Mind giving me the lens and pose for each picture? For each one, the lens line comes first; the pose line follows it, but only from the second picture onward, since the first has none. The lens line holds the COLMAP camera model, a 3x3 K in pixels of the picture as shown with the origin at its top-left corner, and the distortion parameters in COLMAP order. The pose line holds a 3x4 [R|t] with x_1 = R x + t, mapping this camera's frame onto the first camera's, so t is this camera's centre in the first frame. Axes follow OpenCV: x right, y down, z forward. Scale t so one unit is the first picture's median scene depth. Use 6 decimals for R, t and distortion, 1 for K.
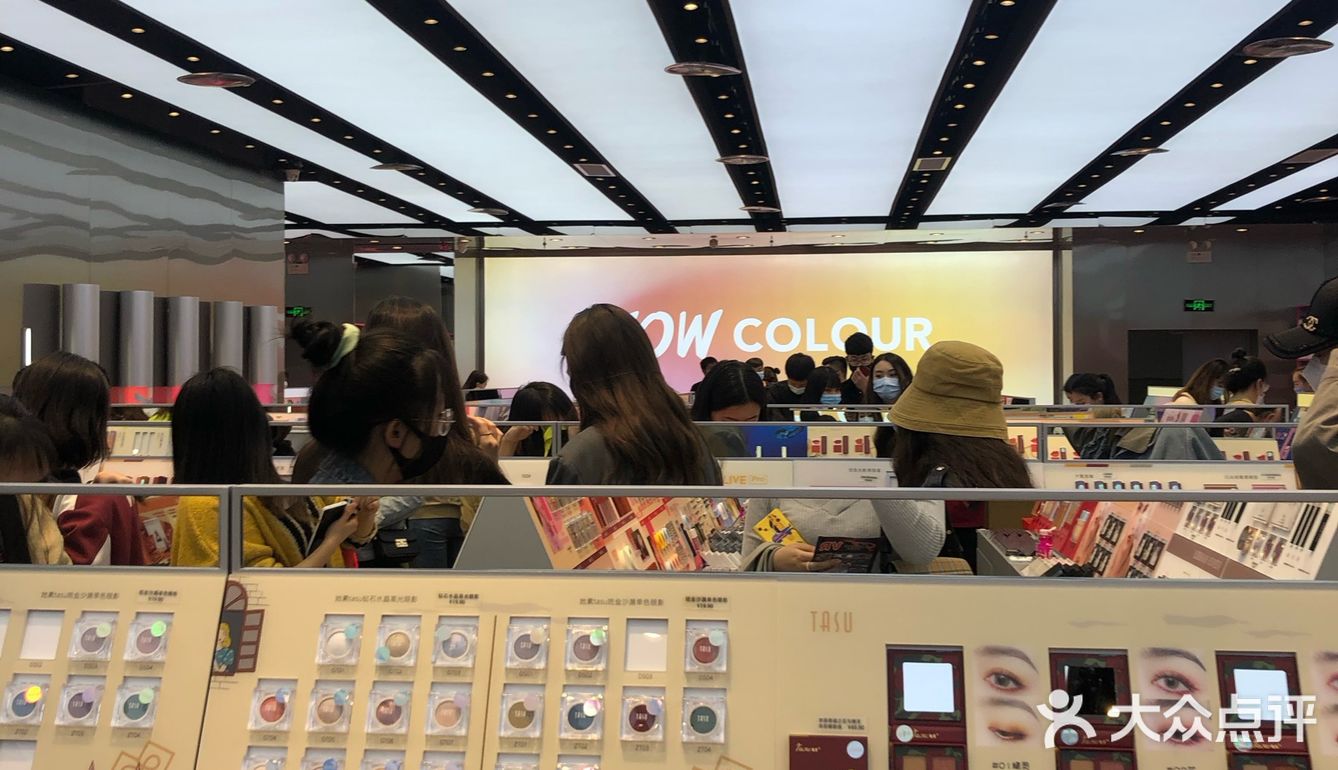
lens RADIAL K [[1378.1, 0, 669.3], [0, 1378.1, 353.0], [0, 0, 1]] dist [0.154281, -0.498776]
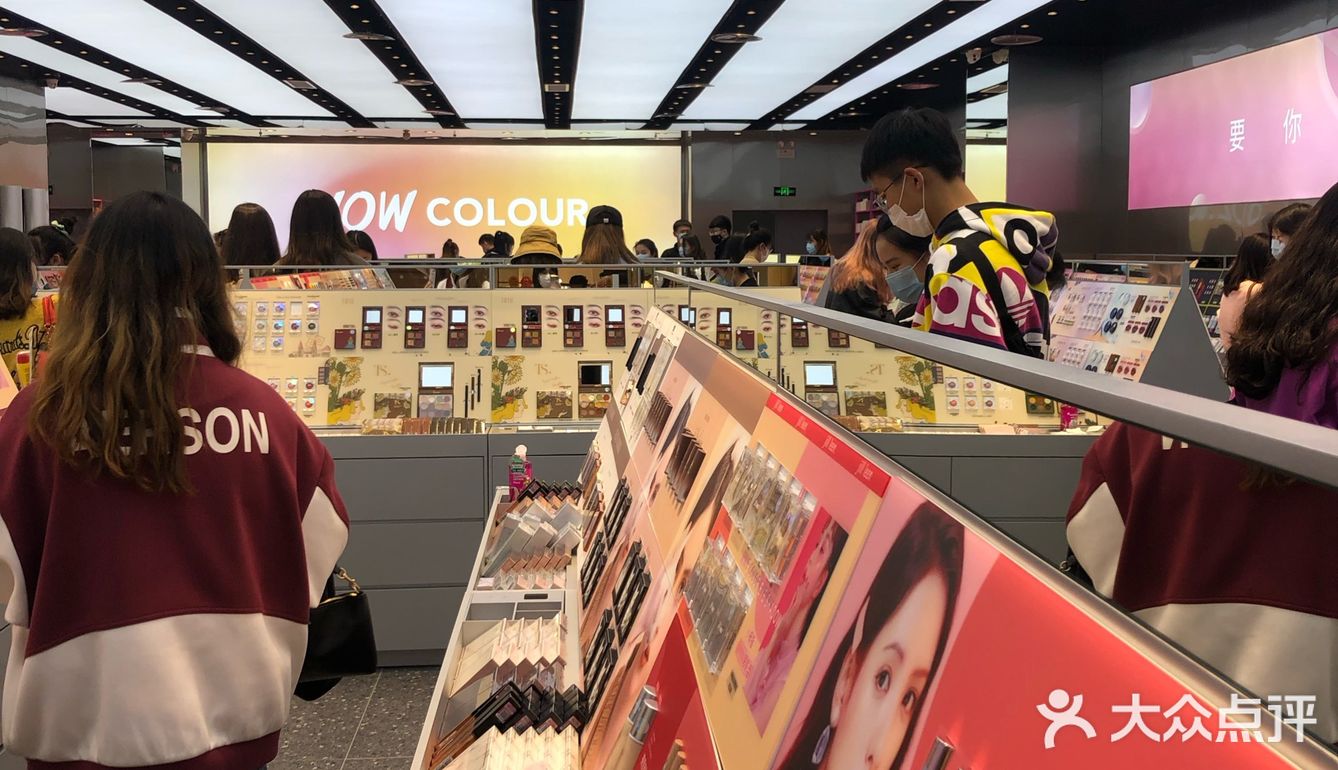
lens RADIAL K [[1378.1, 0, 669.3], [0, 1378.1, 353.0], [0, 0, 1]] dist [0.154281, -0.498776]
pose [[0.981446, -0.015242, 0.191130, 0.024998], [-0.002241, 0.995856, 0.090922, -0.000749], [-0.191724, -0.089663, 0.977345, -0.281577]]
